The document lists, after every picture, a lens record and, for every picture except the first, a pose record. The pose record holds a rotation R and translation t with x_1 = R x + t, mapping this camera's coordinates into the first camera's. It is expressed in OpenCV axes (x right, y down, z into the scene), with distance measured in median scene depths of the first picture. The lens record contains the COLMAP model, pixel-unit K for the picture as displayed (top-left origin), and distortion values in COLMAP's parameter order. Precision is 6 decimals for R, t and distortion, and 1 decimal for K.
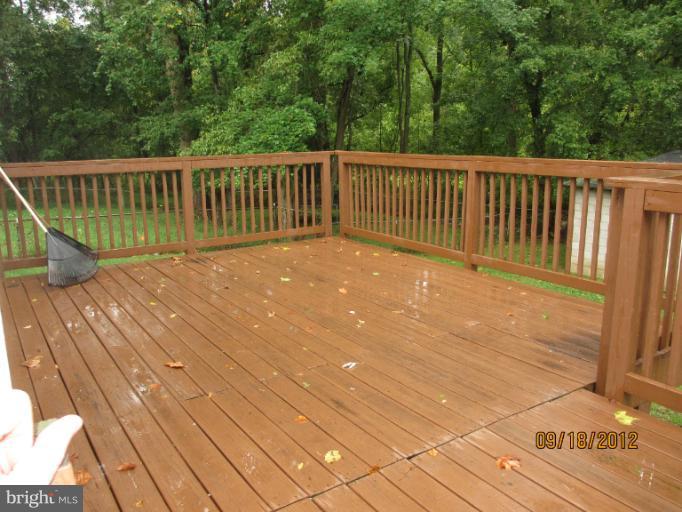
lens RADIAL K [[565.5, 0, 343.5], [0, 565.5, 254.5], [0, 0, 1]] dist [-0.038647, -0.021272]
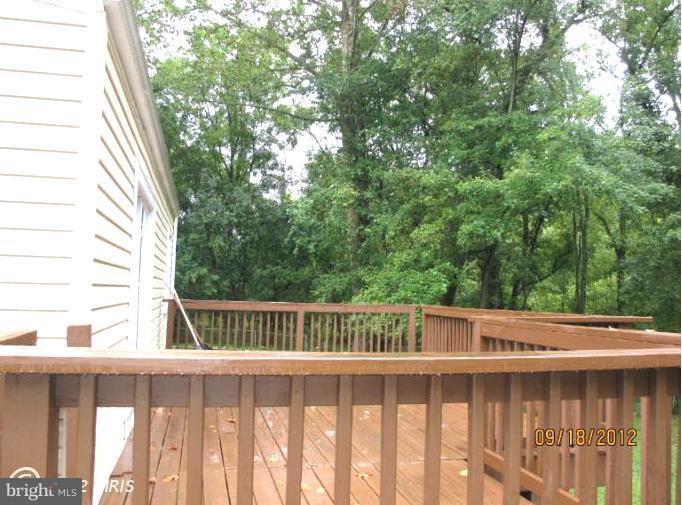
lens RADIAL K [[573.5, 0, 338.9], [0, 573.5, 253.2], [0, 0, 1]] dist [0.011060, 0.003052]
pose [[0.934227, 0.011244, -0.356501, 0.136029], [-0.110801, 0.959201, -0.260107, 0.029443], [0.339032, 0.282500, 0.897358, -0.118183]]
